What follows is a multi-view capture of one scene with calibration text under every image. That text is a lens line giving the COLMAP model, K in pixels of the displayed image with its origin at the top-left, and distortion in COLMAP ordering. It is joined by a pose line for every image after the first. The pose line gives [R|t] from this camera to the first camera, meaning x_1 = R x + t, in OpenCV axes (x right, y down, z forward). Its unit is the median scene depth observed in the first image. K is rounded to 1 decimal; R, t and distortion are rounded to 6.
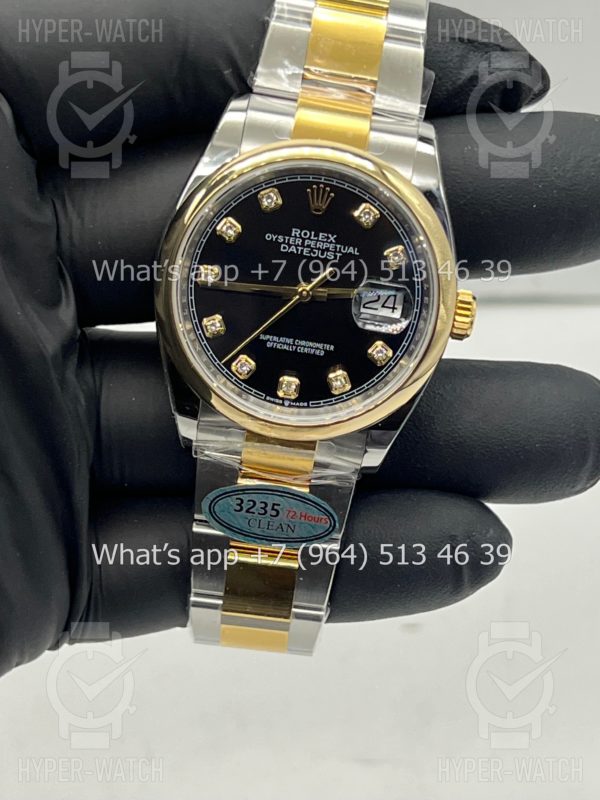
lens RADIAL K [[1799.6, 0, 300.0], [0, 1799.6, 400.0], [0, 0, 1]] dist [0.049810, 0.108938]
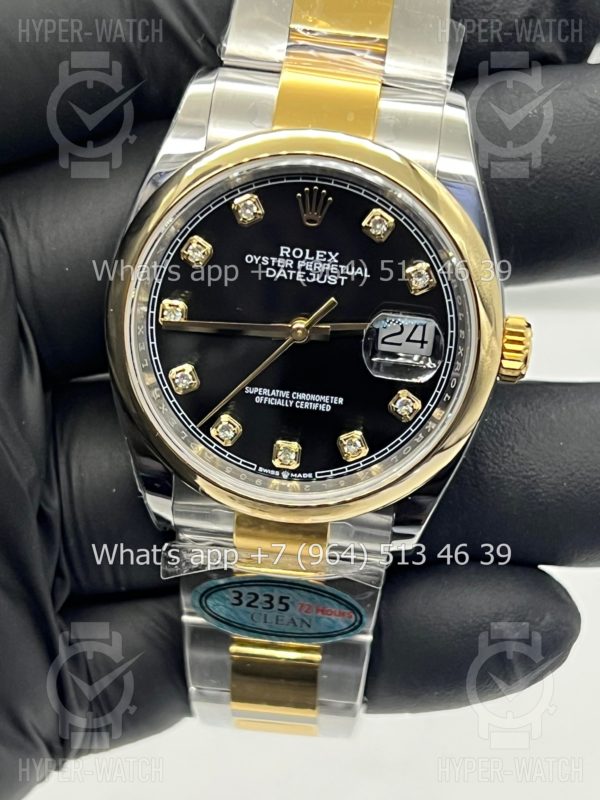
lens RADIAL K [[1799.6, 0, 300.0], [0, 1799.6, 400.0], [0, 0, 1]] dist [0.049810, 0.108938]
pose [[0.996644, -0.040282, -0.071255, 0.054475], [0.043899, 0.997787, 0.049939, -0.067866], [0.069085, -0.052899, 0.996207, 0.246871]]
